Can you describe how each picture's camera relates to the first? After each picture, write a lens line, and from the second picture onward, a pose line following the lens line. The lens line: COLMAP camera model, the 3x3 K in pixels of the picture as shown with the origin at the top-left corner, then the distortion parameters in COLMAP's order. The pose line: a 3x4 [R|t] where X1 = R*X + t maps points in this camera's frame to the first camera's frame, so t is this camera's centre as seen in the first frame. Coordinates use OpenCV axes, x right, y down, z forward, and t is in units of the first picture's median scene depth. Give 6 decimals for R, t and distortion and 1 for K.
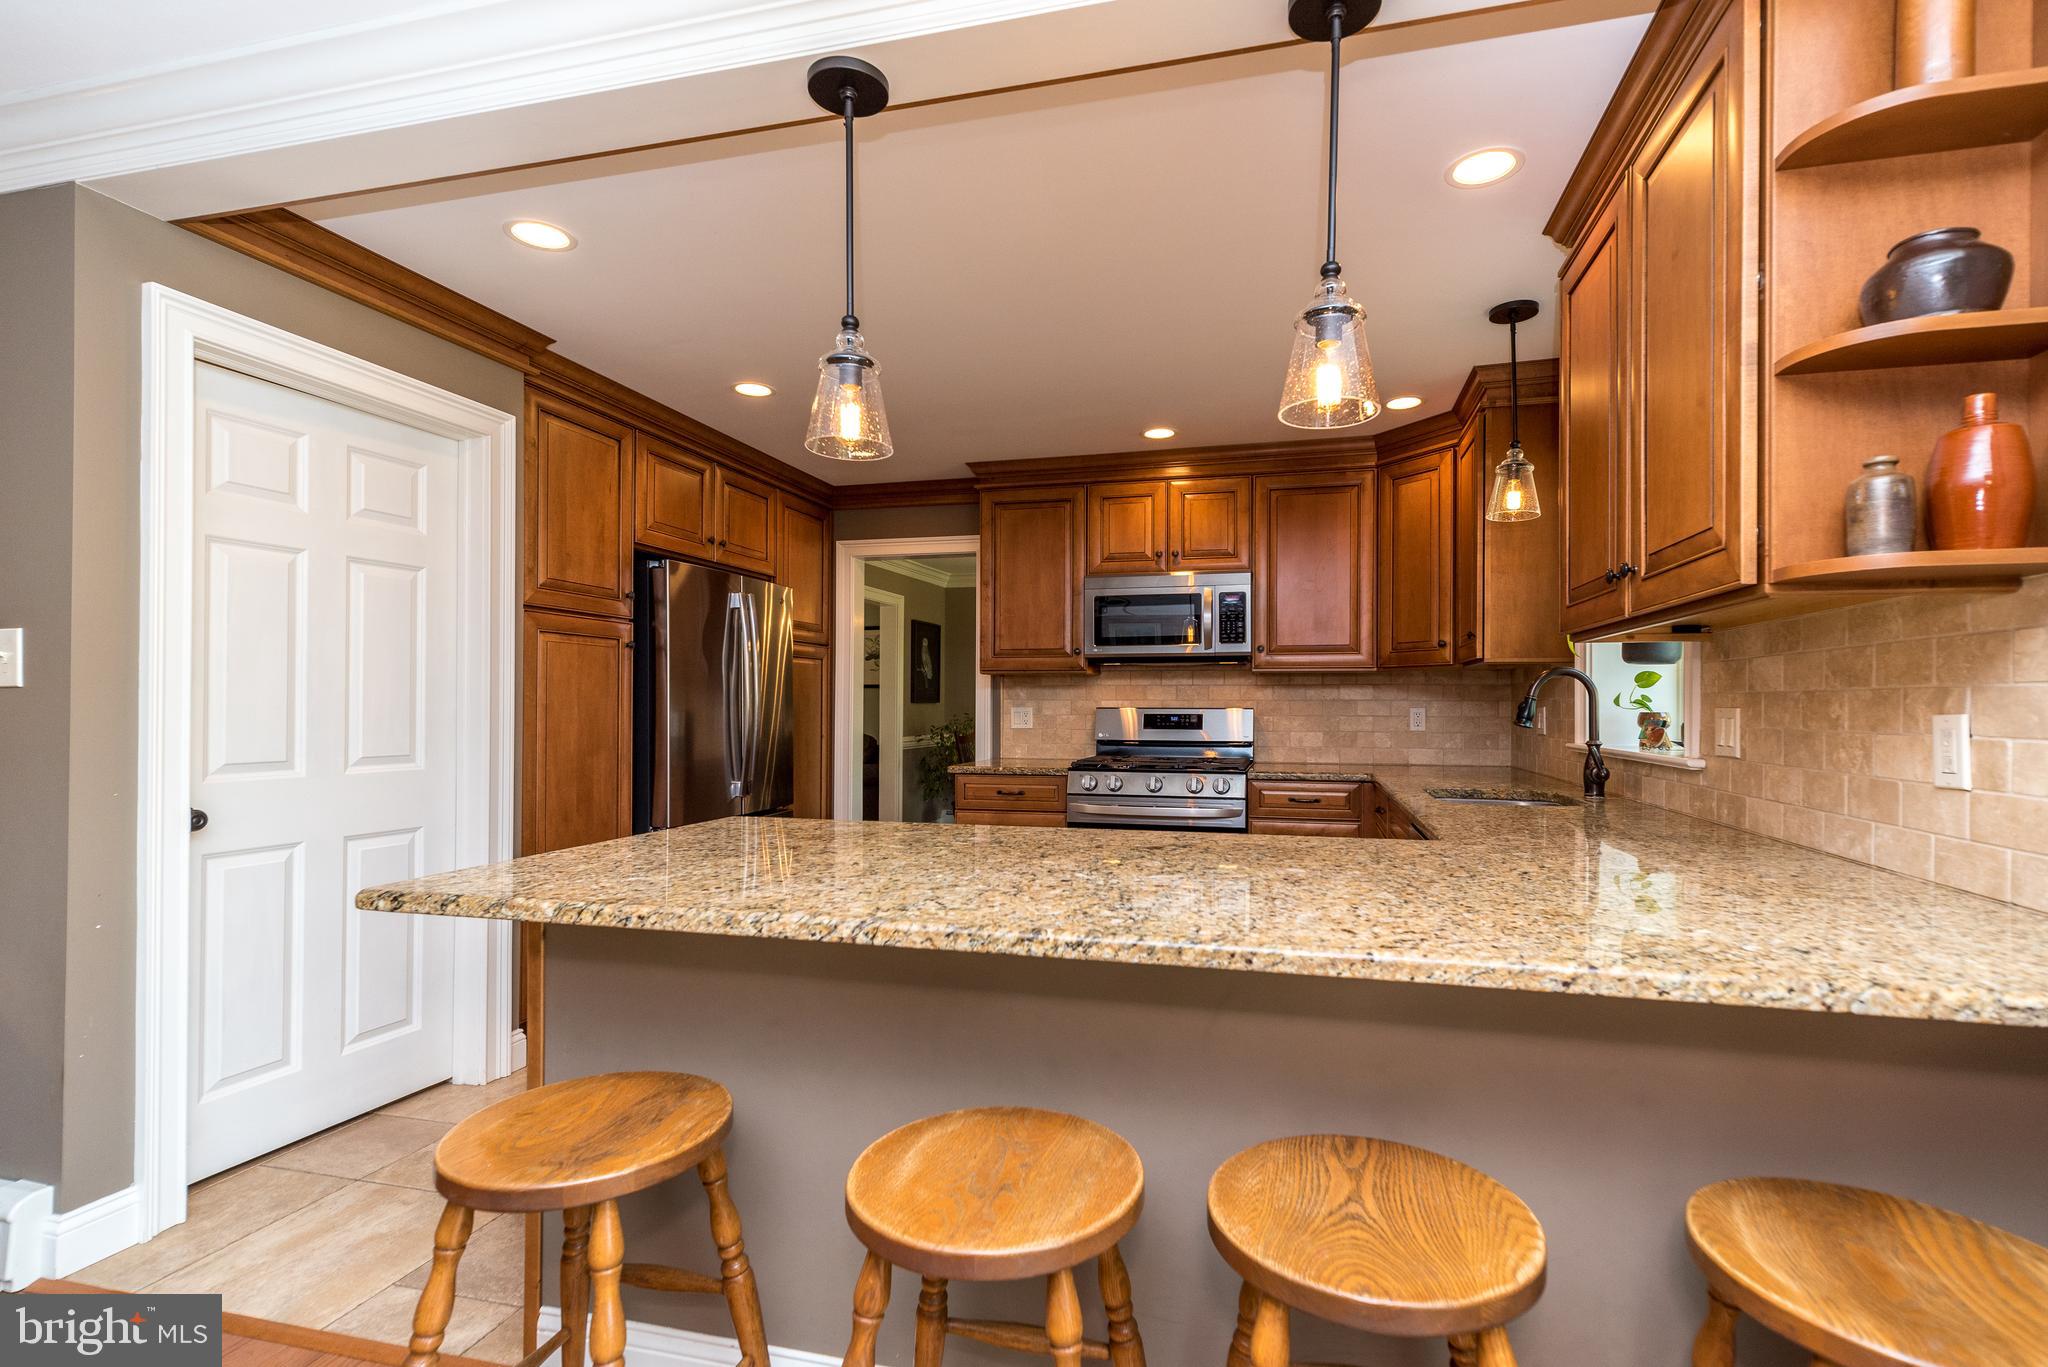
lens RADIAL K [[925.5, 0, 1032.6], [0, 925.5, 696.3], [0, 0, 1]] dist [-0.000675, -0.000076]
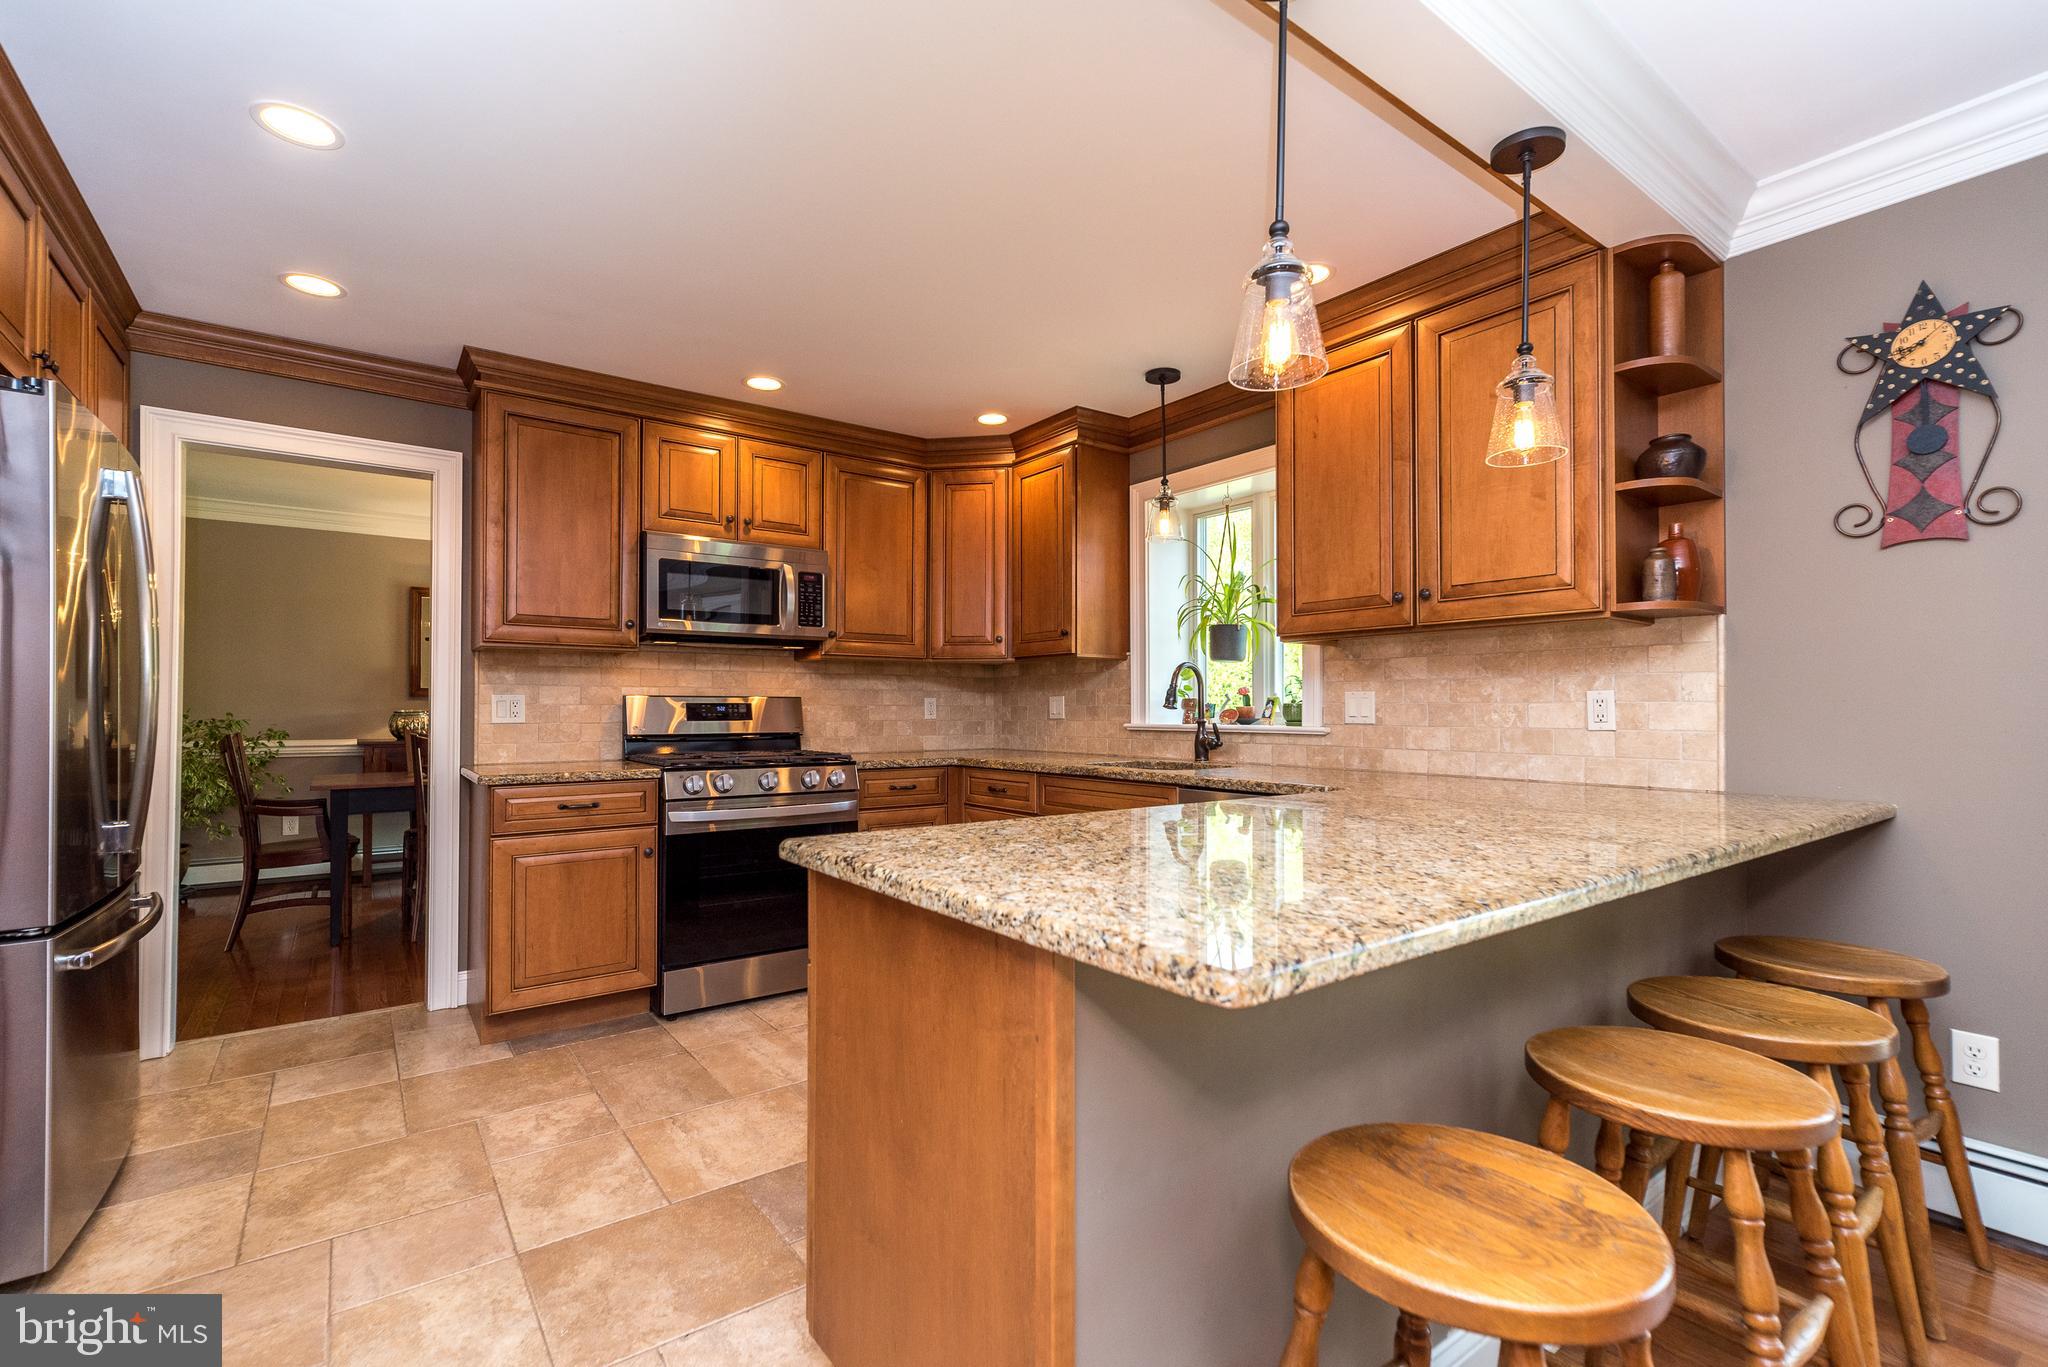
lens RADIAL K [[928.7, 0, 1019.2], [0, 928.7, 697.3], [0, 0, 1]] dist [-0.000639, -0.000187]
pose [[0.622667, 0.007263, 0.782454, -0.381525], [-0.006951, 0.999969, -0.003750, 0.015769], [-0.782456, -0.003103, 0.622698, 0.244588]]
